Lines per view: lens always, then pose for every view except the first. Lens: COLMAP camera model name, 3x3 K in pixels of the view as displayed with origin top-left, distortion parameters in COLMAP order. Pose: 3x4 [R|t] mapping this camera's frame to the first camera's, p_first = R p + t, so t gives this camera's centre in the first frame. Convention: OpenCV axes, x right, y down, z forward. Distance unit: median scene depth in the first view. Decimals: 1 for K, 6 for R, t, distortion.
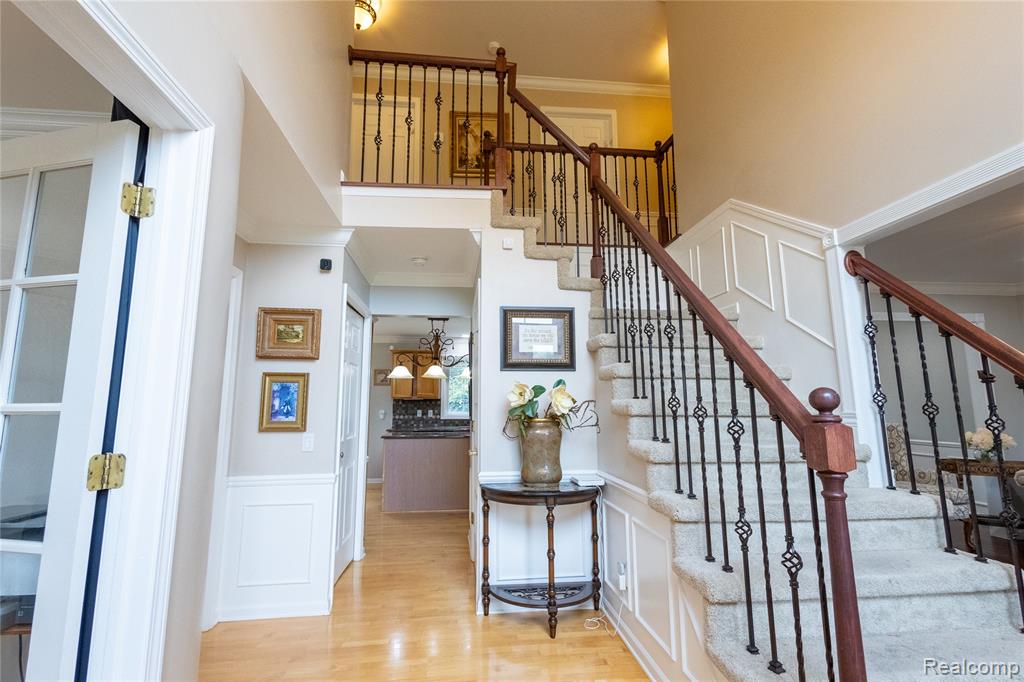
lens RADIAL K [[473.3, 0, 512.0], [0, 473.3, 341.0], [0, 0, 1]] dist [0.010910, 0.000280]
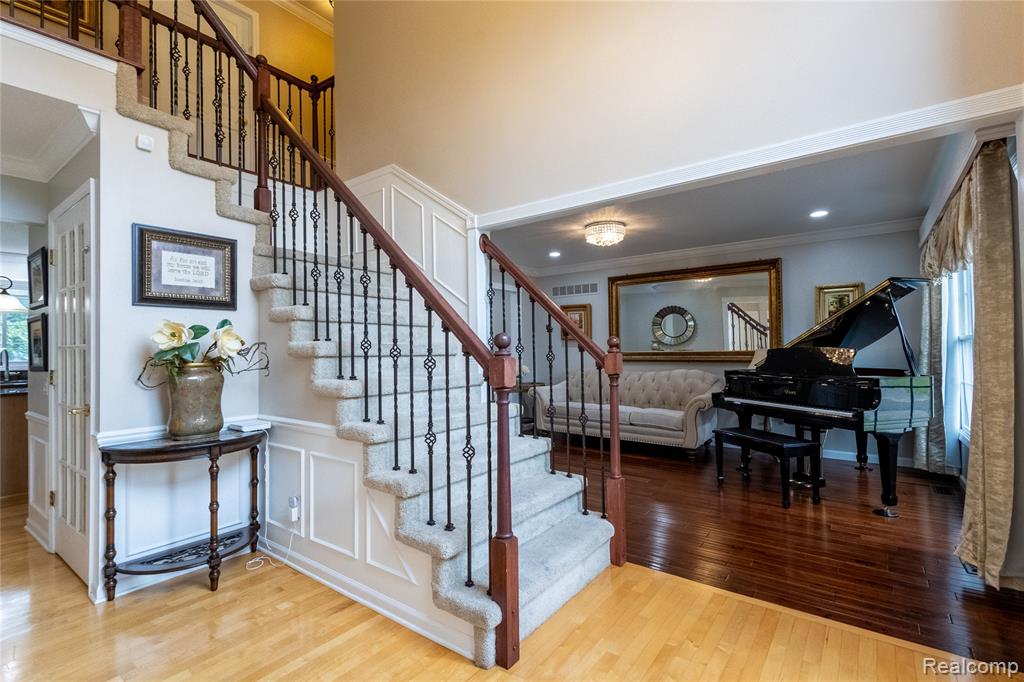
lens RADIAL K [[473.3, 0, 512.0], [0, 473.3, 341.0], [0, 0, 1]] dist [0.010910, 0.000280]
pose [[0.686735, 0.008004, 0.726864, -0.184287], [-0.092109, 0.992837, 0.076092, 0.003259], [-0.721048, -0.119206, 0.682553, -0.015576]]
